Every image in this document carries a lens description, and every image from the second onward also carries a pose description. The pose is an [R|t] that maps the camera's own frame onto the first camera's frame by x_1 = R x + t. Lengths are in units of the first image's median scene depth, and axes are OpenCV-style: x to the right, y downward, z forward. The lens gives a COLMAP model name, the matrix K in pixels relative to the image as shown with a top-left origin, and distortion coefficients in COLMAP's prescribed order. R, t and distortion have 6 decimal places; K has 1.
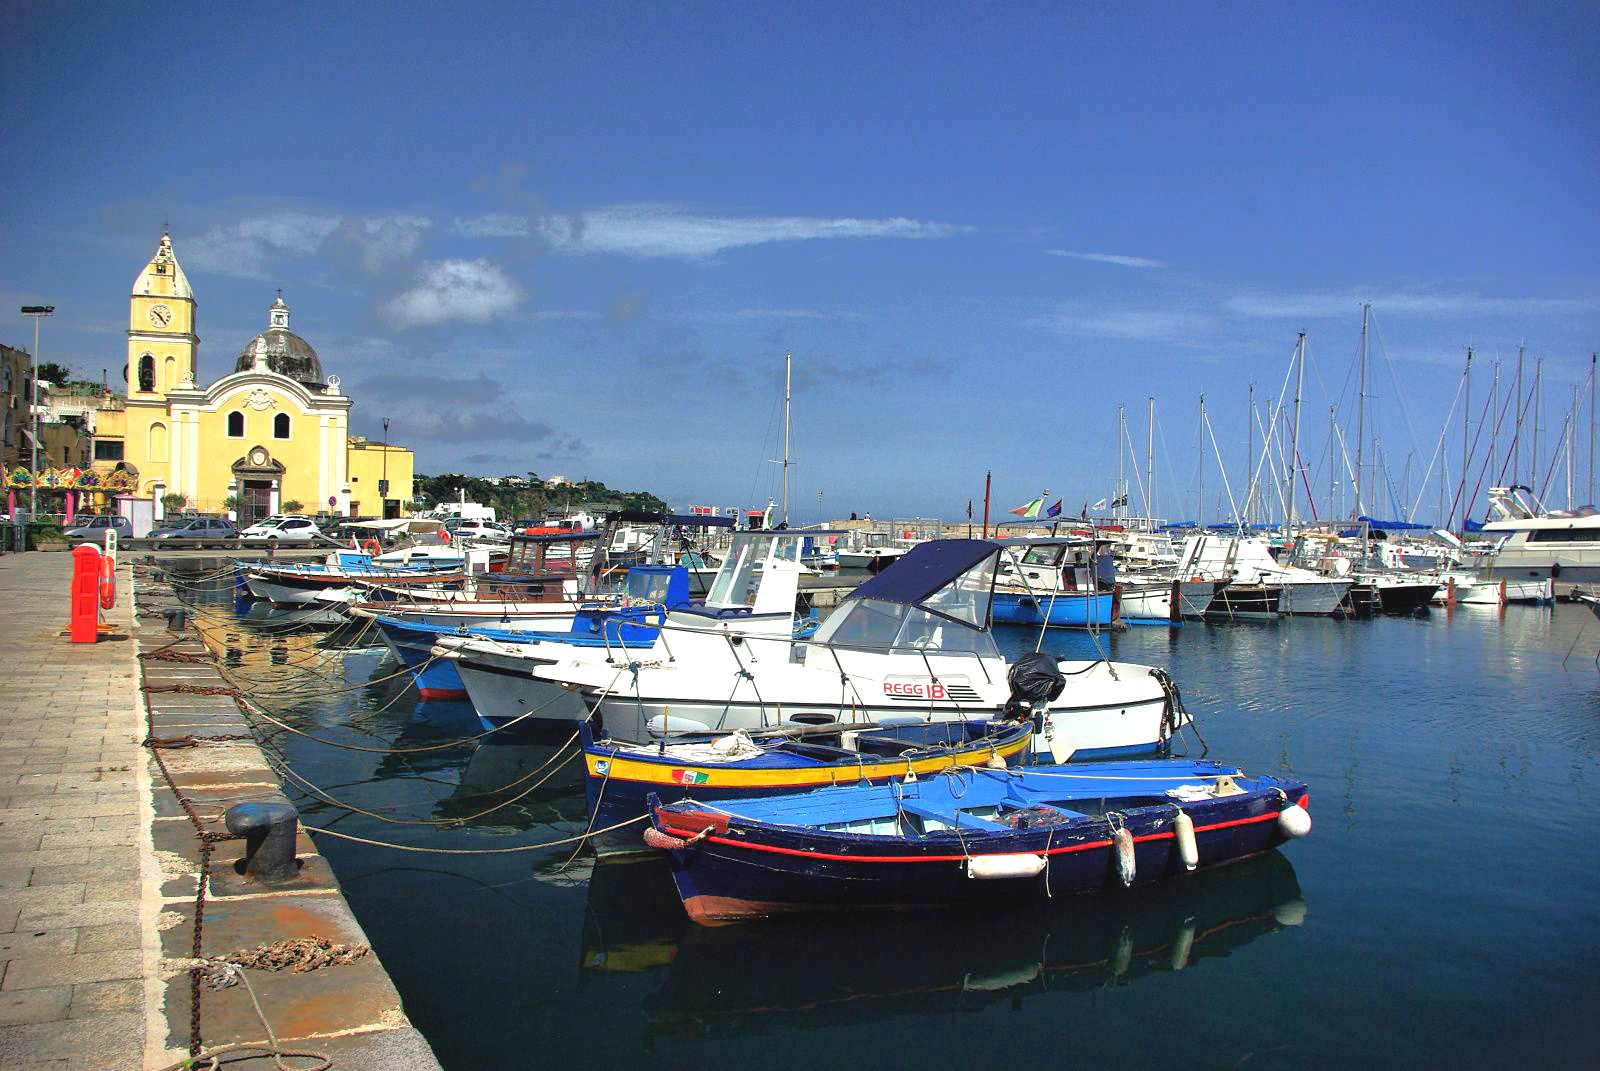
lens RADIAL K [[1269.3, 0, 798.5], [0, 1269.3, 535.3], [0, 0, 1]] dist [-0.000239, 0.002137]
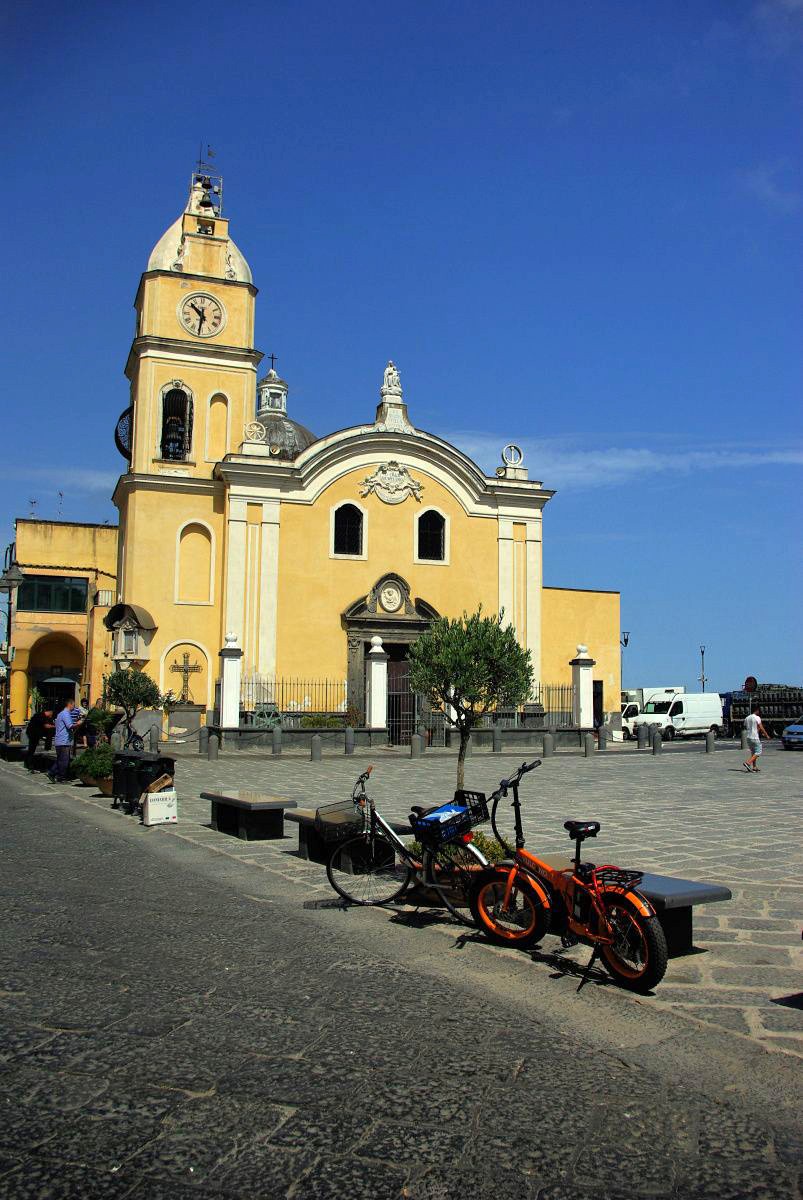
lens RADIAL K [[995.1, 0, 403.2], [0, 995.1, 599.9], [0, 0, 1]] dist [-0.016579, -0.005617]
pose [[0.997764, -0.002159, 0.066803, -0.448506], [0.010746, 0.991657, -0.128457, -0.010776], [-0.065968, 0.128888, 0.989463, 0.621225]]
